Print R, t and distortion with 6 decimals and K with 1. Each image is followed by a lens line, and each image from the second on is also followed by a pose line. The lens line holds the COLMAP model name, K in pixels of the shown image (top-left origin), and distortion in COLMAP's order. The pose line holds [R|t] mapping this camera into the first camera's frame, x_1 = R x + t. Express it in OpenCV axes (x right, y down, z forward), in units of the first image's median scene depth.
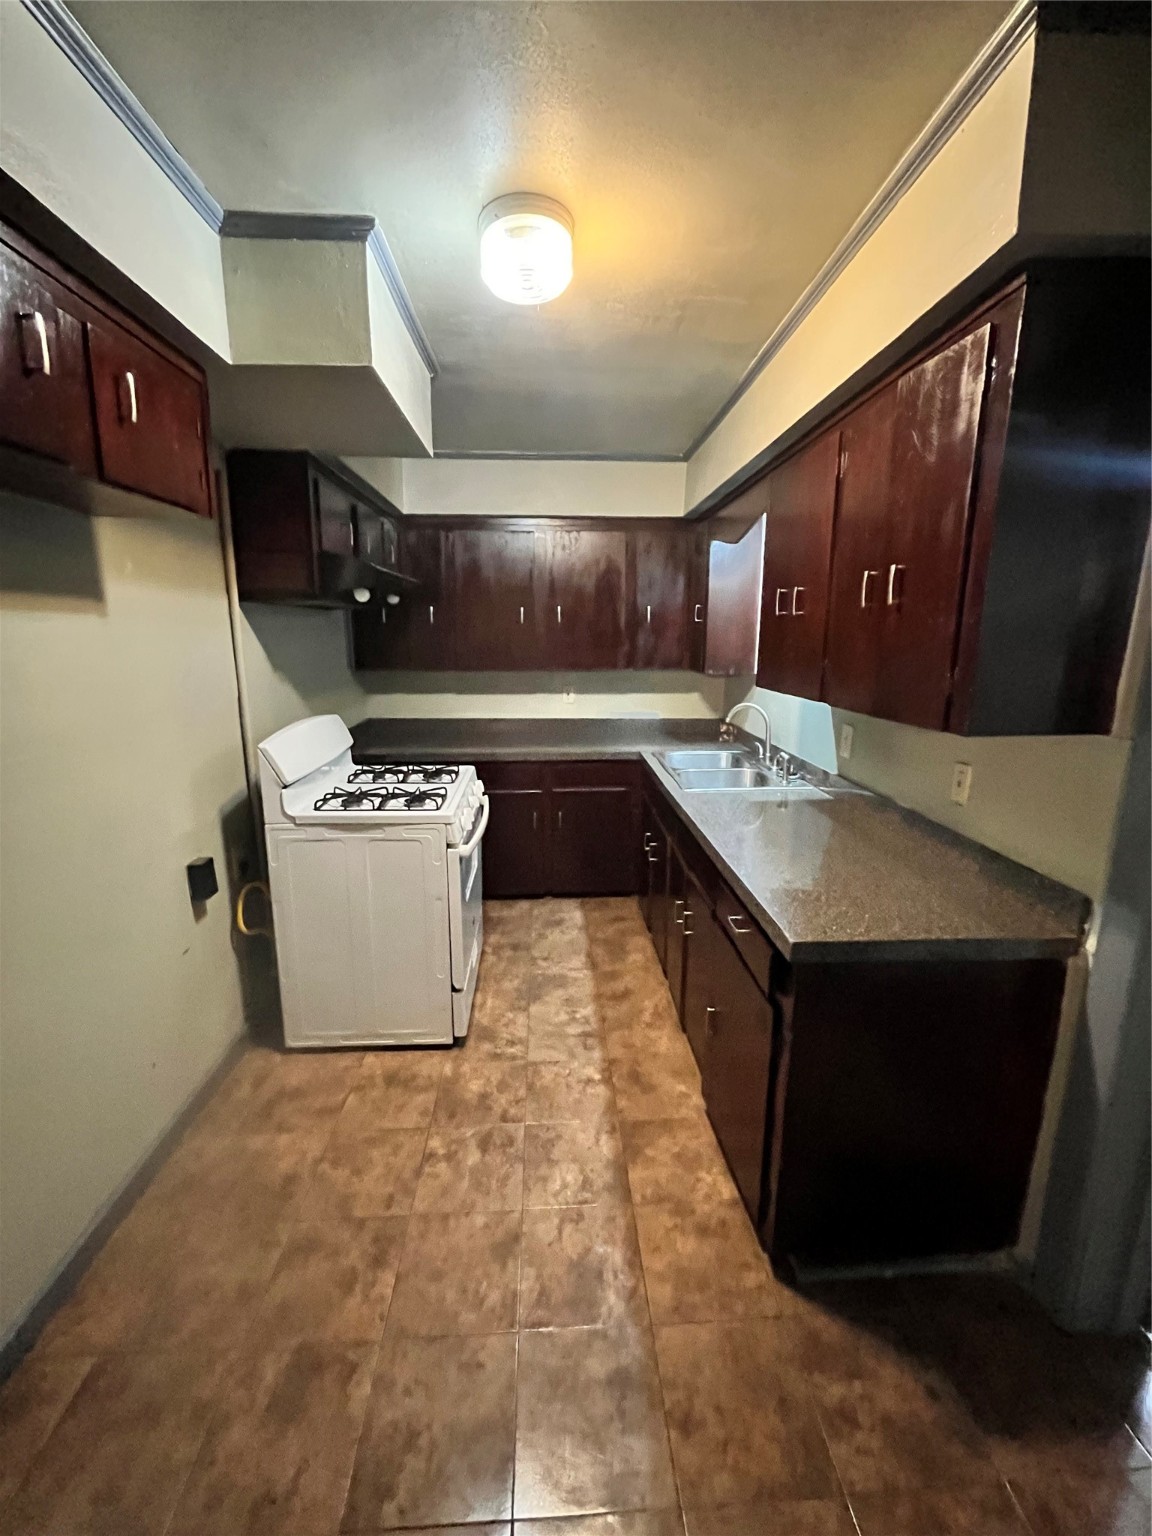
lens RADIAL K [[619.6, 0, 572.1], [0, 619.6, 758.9], [0, 0, 1]] dist [-0.001439, 0.000431]
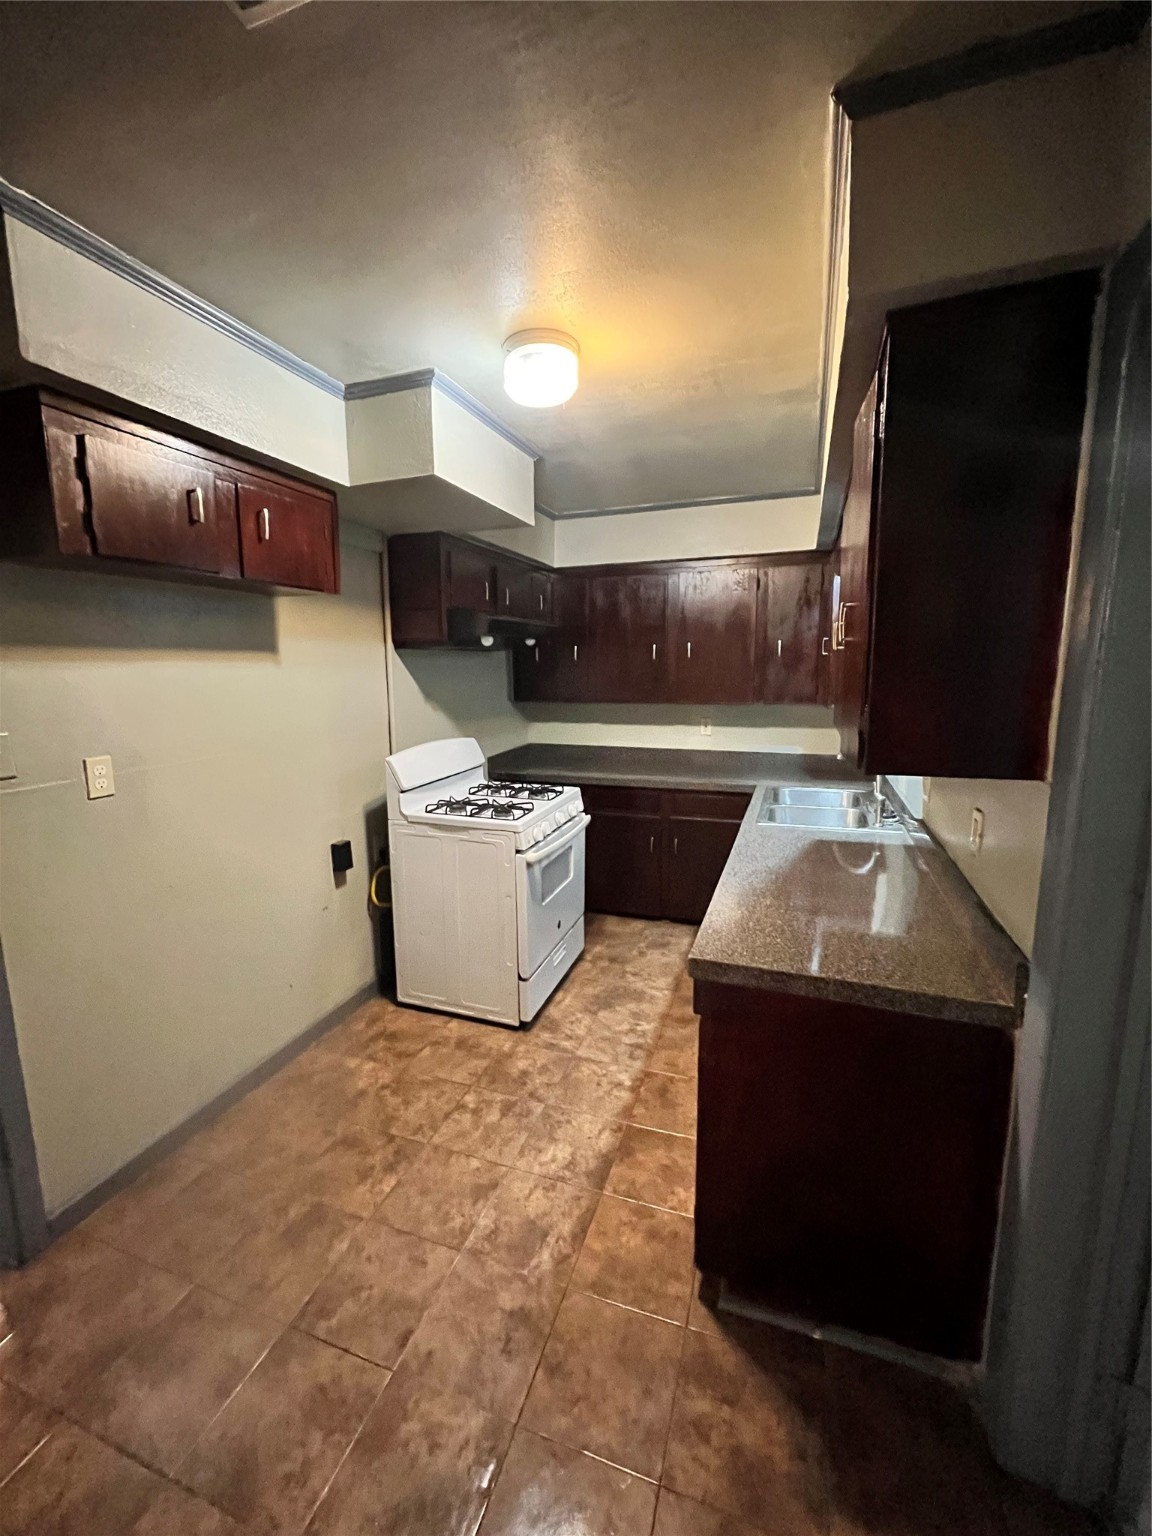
lens RADIAL K [[619.6, 0, 572.1], [0, 619.6, 758.9], [0, 0, 1]] dist [-0.001439, 0.000431]
pose [[0.923398, 0.044195, -0.381292, 0.340710], [-0.063405, 0.997266, -0.037960, 0.003807], [0.378572, 0.059228, 0.923675, -0.054193]]
